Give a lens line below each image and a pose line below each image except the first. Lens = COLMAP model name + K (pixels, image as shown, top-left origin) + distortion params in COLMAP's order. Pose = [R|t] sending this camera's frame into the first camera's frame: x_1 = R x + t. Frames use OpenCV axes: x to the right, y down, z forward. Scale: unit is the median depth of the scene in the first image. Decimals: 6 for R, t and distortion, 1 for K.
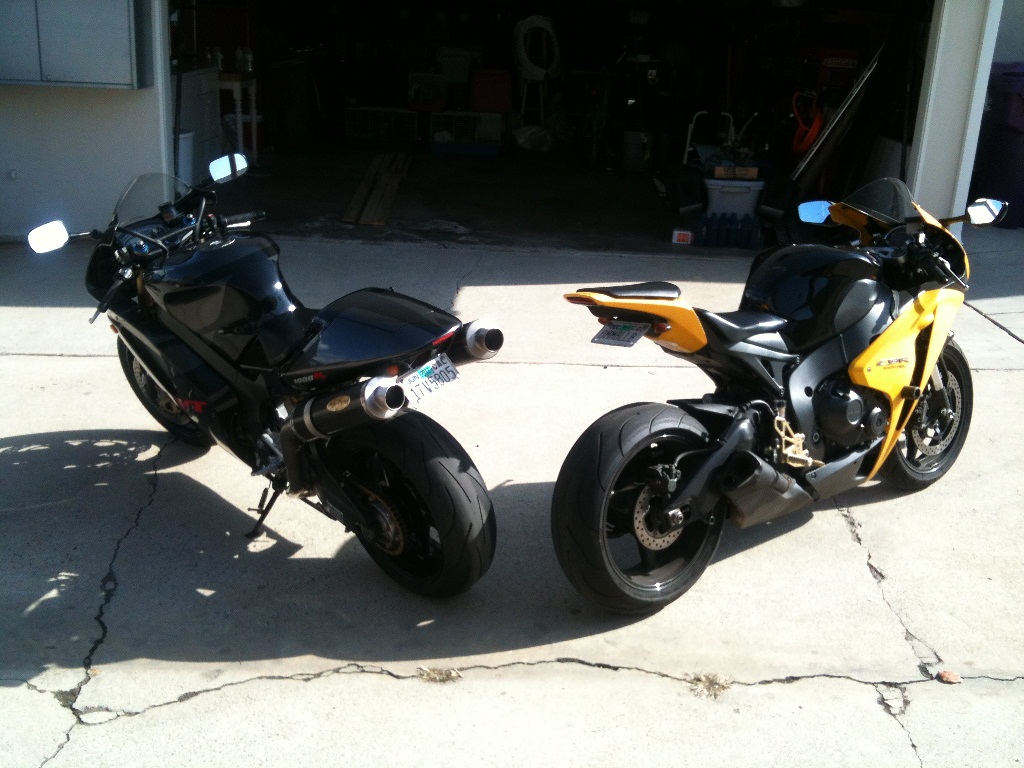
lens RADIAL K [[1088.5, 0, 512.0], [0, 1088.5, 384.0], [0, 0, 1]] dist [0.136875, -0.504846]
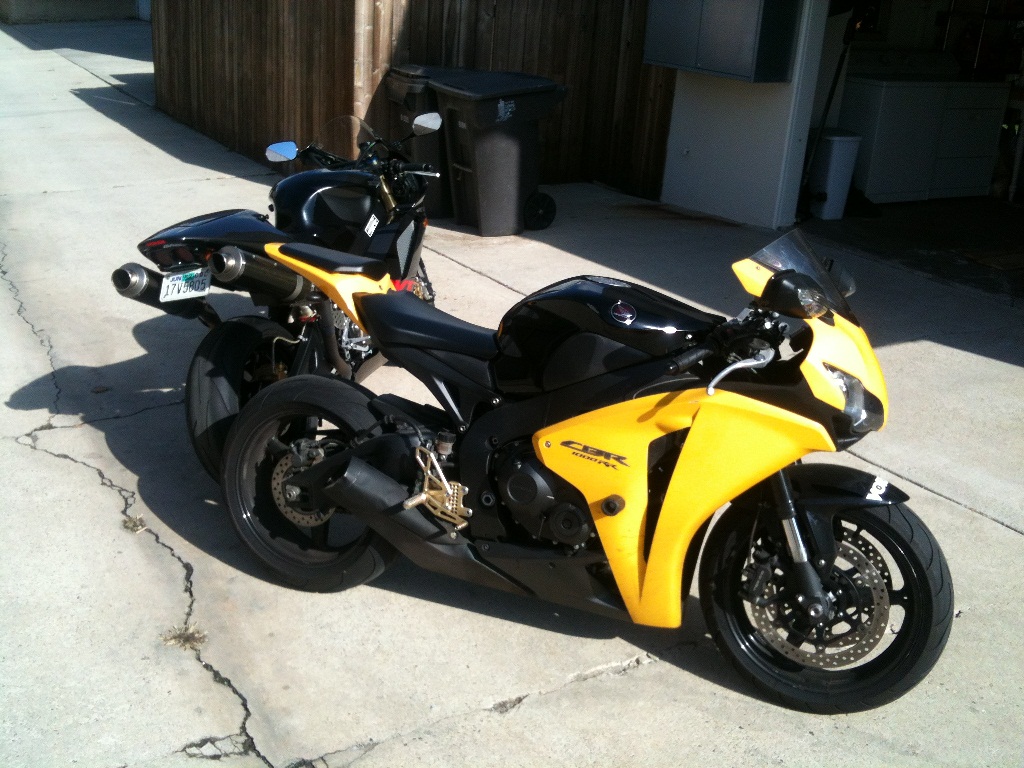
lens RADIAL K [[1088.5, 0, 512.0], [0, 1088.5, 384.0], [0, 0, 1]] dist [0.136875, -0.504846]
pose [[0.499240, 0.294161, -0.815003, 1.025521], [-0.313263, 0.938259, 0.146755, -0.174772], [0.807853, 0.182044, 0.560566, 0.608210]]
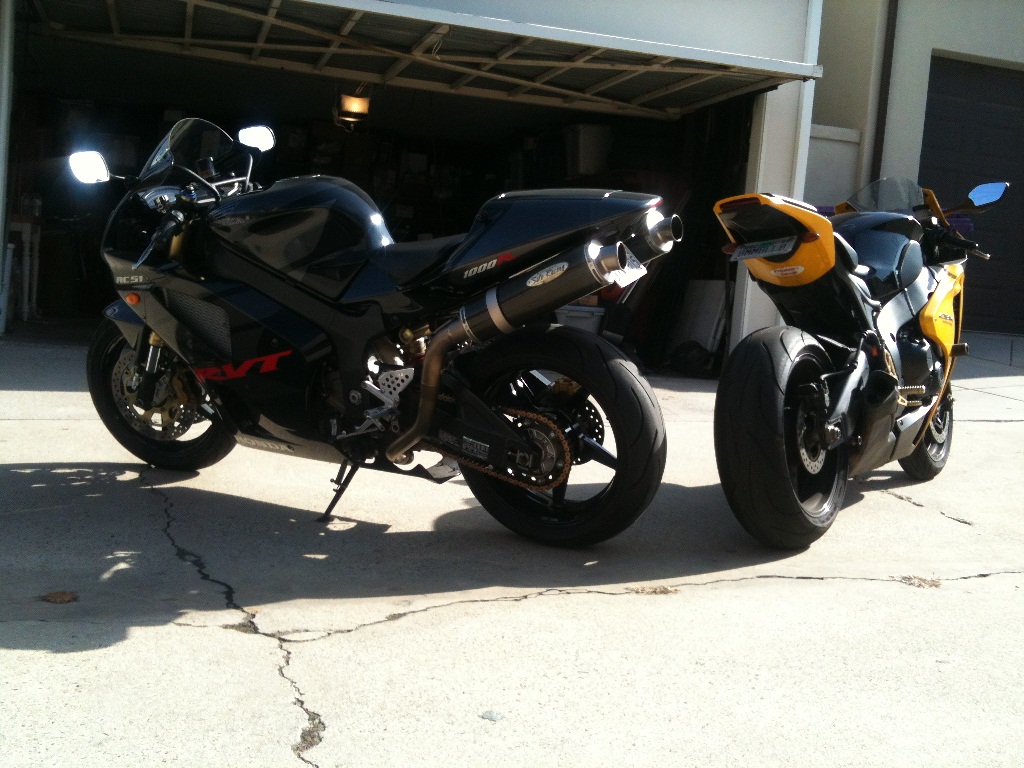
lens RADIAL K [[1088.5, 0, 512.0], [0, 1088.5, 384.0], [0, 0, 1]] dist [0.136875, -0.504846]
pose [[0.955080, -0.002520, 0.296338, -0.416393], [0.070897, 0.972869, -0.220225, 0.277895], [-0.287743, 0.231342, 0.929346, 0.173839]]
